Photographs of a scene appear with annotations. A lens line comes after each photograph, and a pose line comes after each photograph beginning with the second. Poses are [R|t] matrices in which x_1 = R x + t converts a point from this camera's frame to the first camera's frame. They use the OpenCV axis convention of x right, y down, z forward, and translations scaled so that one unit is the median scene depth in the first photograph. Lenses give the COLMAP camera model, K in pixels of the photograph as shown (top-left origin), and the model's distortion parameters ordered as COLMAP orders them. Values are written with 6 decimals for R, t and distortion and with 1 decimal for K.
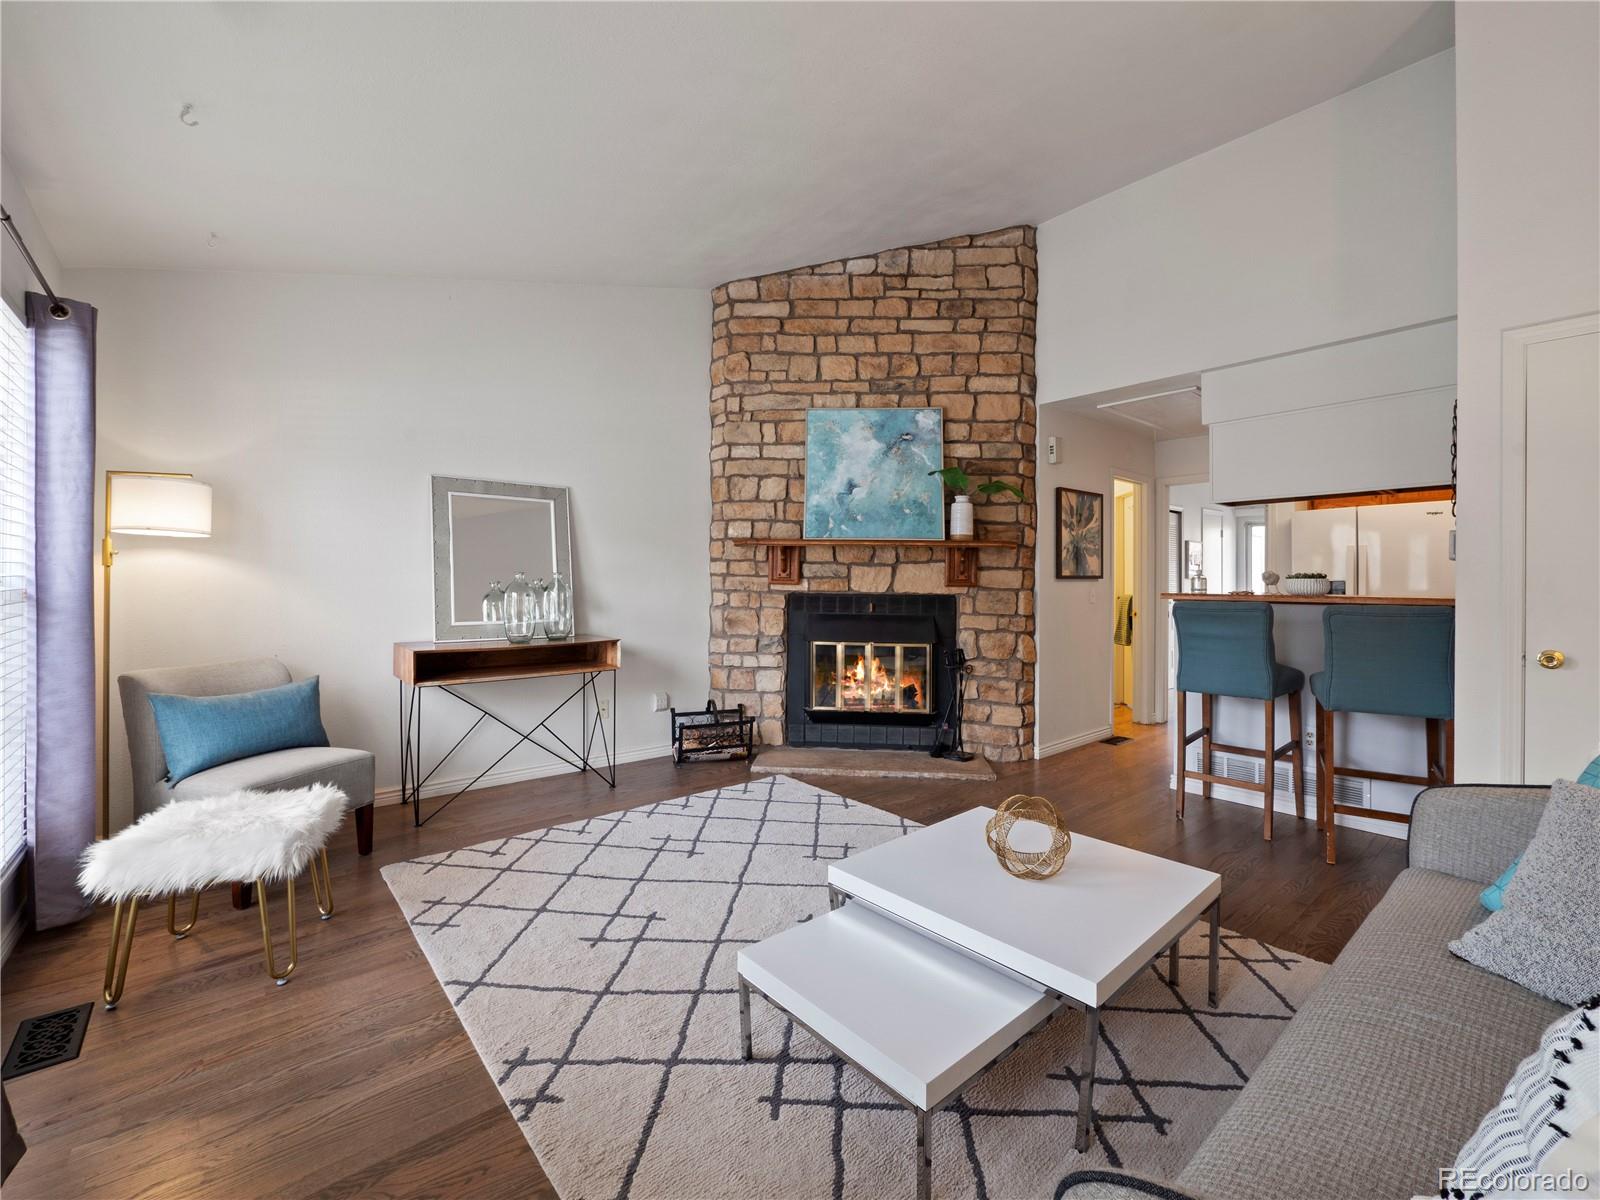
lens RADIAL K [[671.8, 0, 797.2], [0, 671.8, 577.3], [0, 0, 1]] dist [-0.008998, -0.000009]
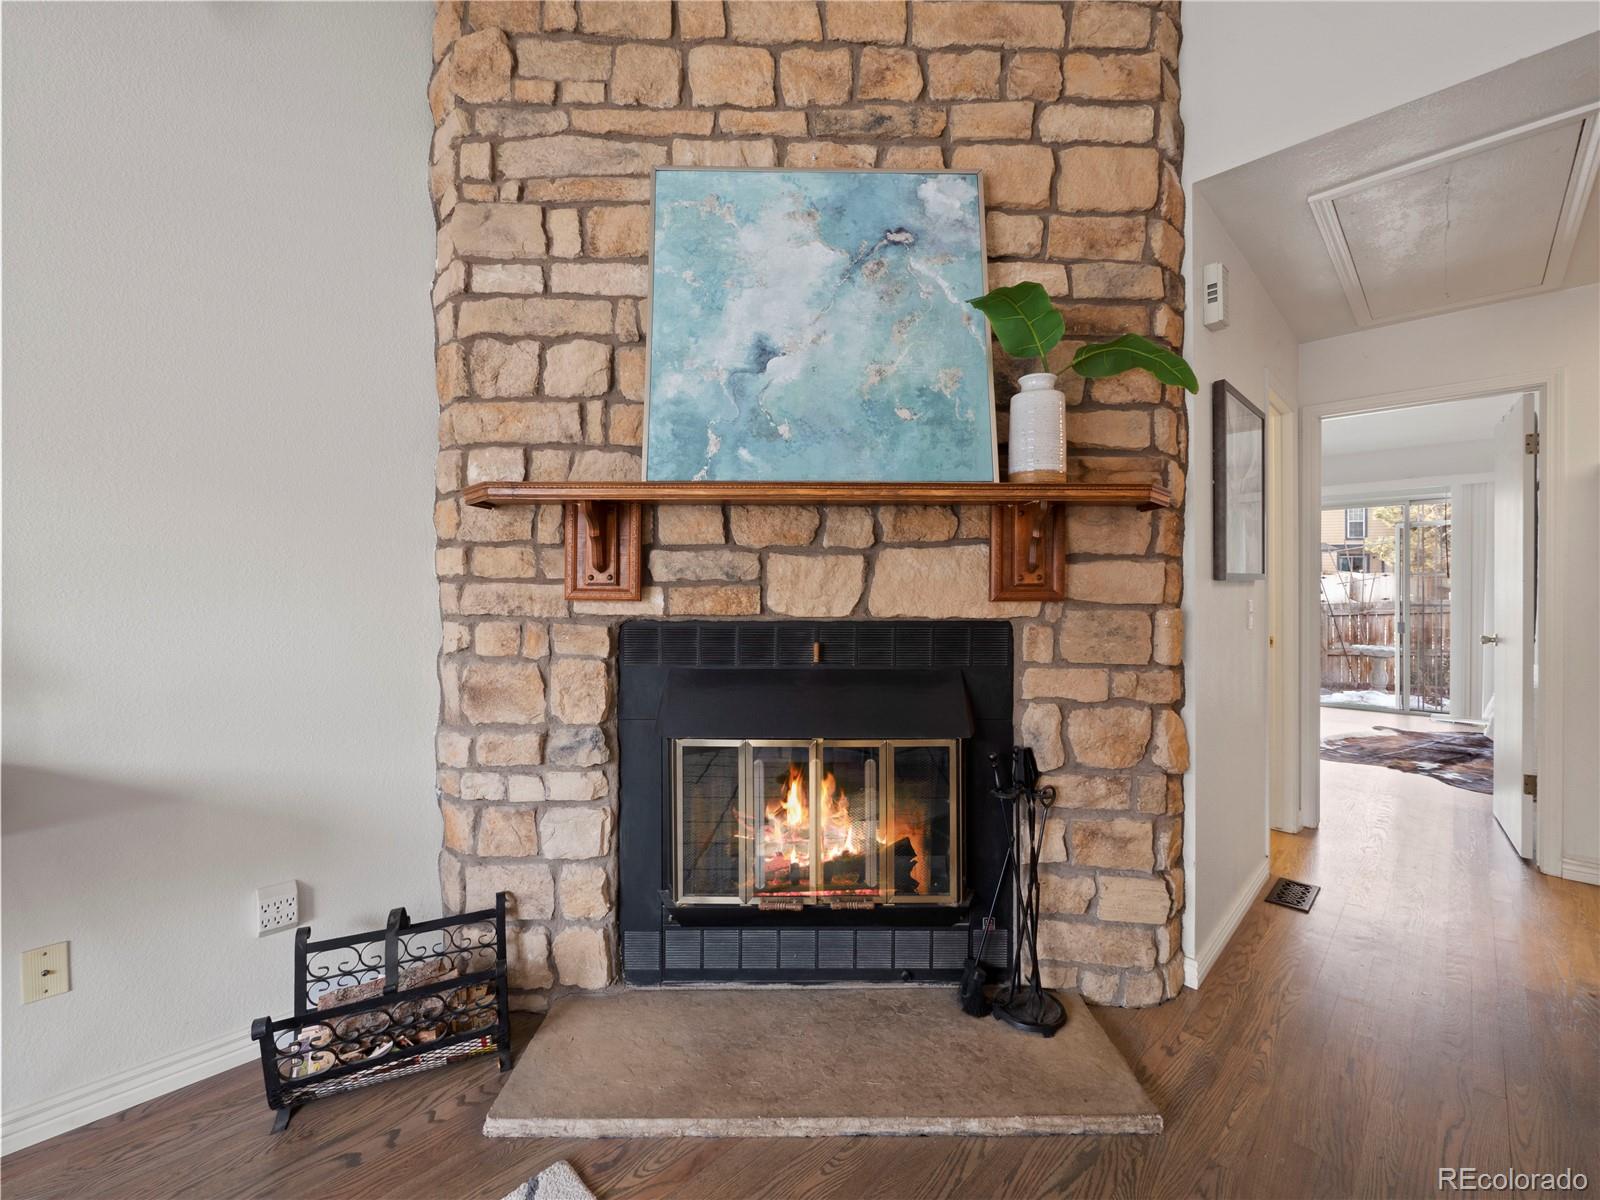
lens RADIAL K [[680.4, 0, 808.6], [0, 680.4, 587.5], [0, 0, 1]] dist [-0.003633, -0.000086]
pose [[0.994457, -0.011280, 0.104537, 0.062011], [0.010609, 0.999919, 0.006974, 0.001055], [-0.104608, -0.005826, 0.994496, 0.582972]]
